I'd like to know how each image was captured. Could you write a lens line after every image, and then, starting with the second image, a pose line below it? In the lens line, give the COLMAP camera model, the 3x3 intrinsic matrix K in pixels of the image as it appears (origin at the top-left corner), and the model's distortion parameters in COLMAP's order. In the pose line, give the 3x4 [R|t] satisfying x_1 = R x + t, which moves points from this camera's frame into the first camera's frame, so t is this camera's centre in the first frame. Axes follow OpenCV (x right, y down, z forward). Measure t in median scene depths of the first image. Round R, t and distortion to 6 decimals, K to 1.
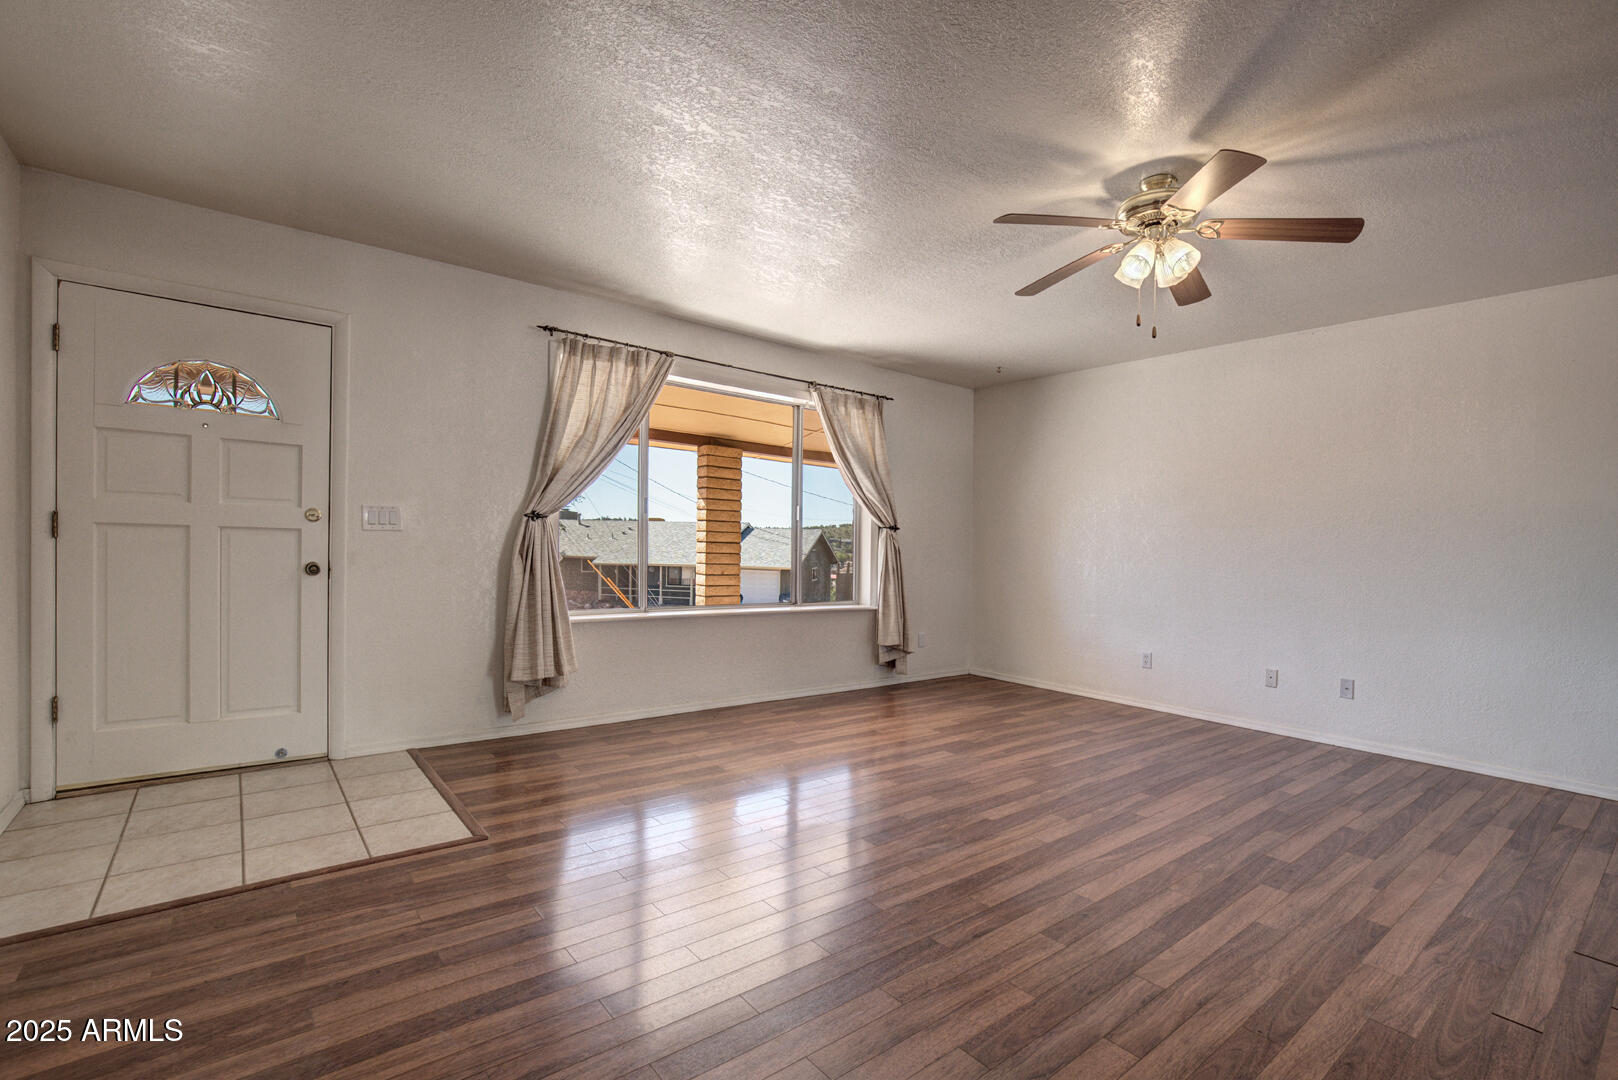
lens RADIAL K [[742.0, 0, 808.9], [0, 742.0, 542.4], [0, 0, 1]] dist [-0.016860, 0.001580]
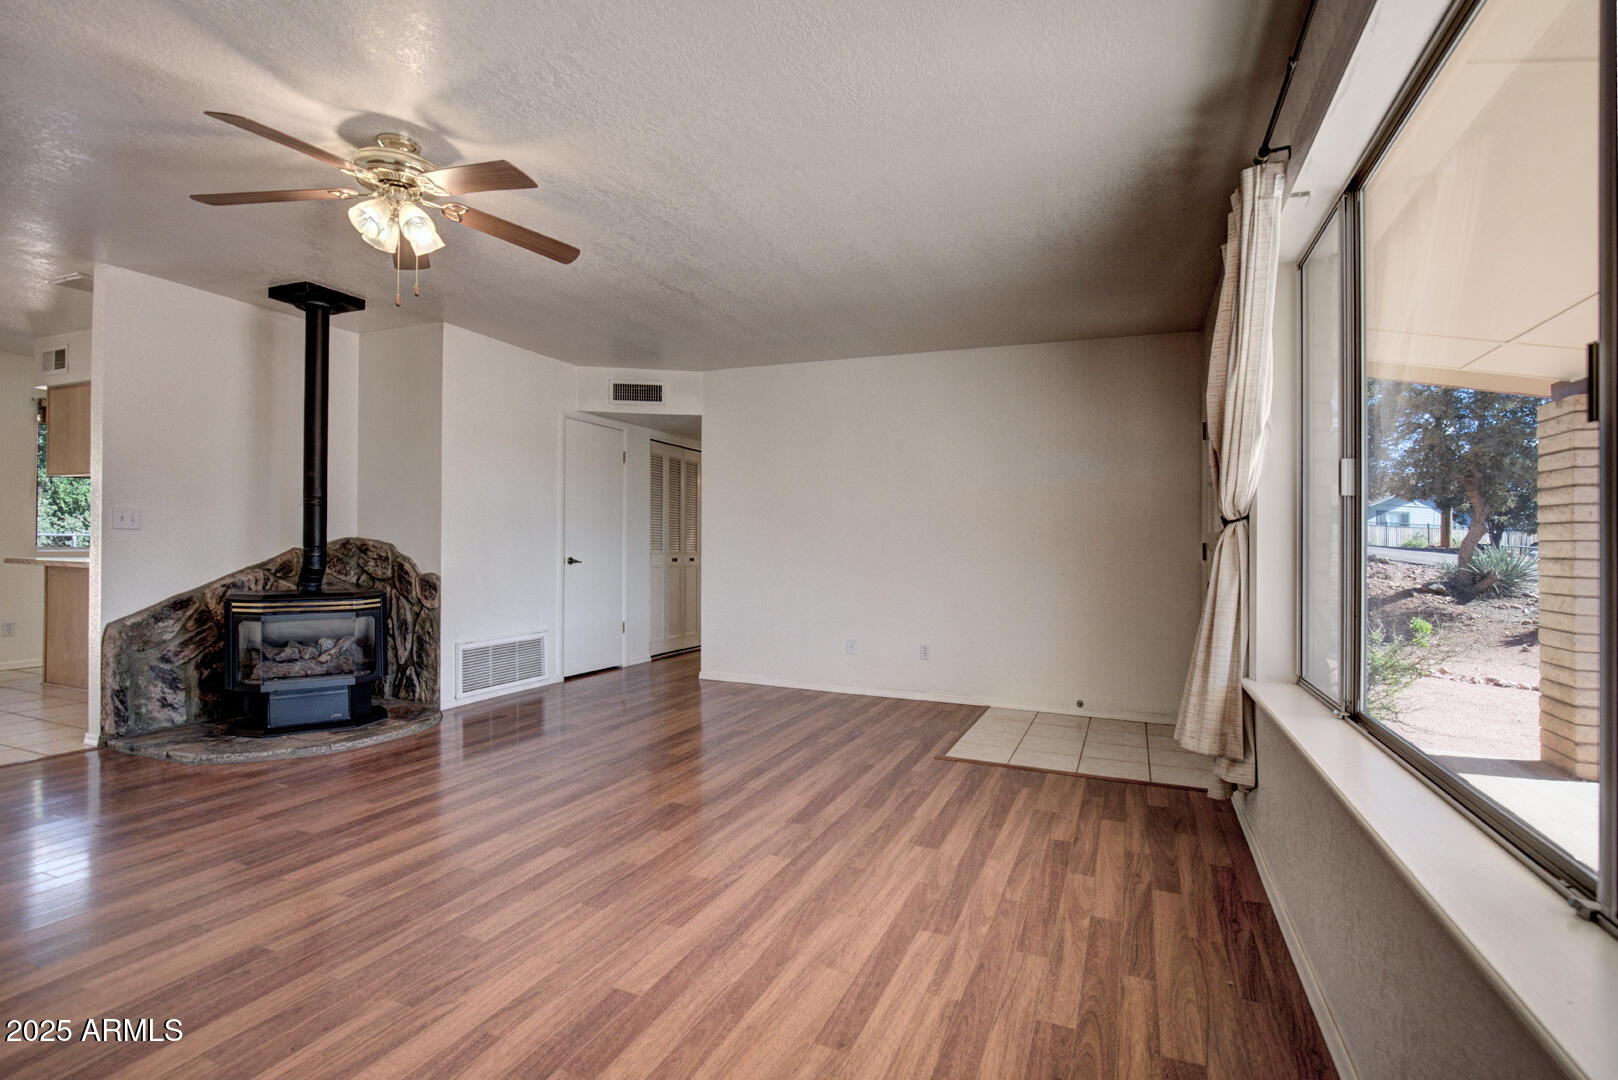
lens RADIAL K [[742.0, 0, 805.8], [0, 742.0, 545.2], [0, 0, 1]] dist [-0.016860, 0.001580]
pose [[-0.881956, -0.040587, -0.469581, 0.371744], [-0.039372, 0.999148, -0.012412, 0.016445], [0.469684, 0.007541, -0.882802, 1.704446]]
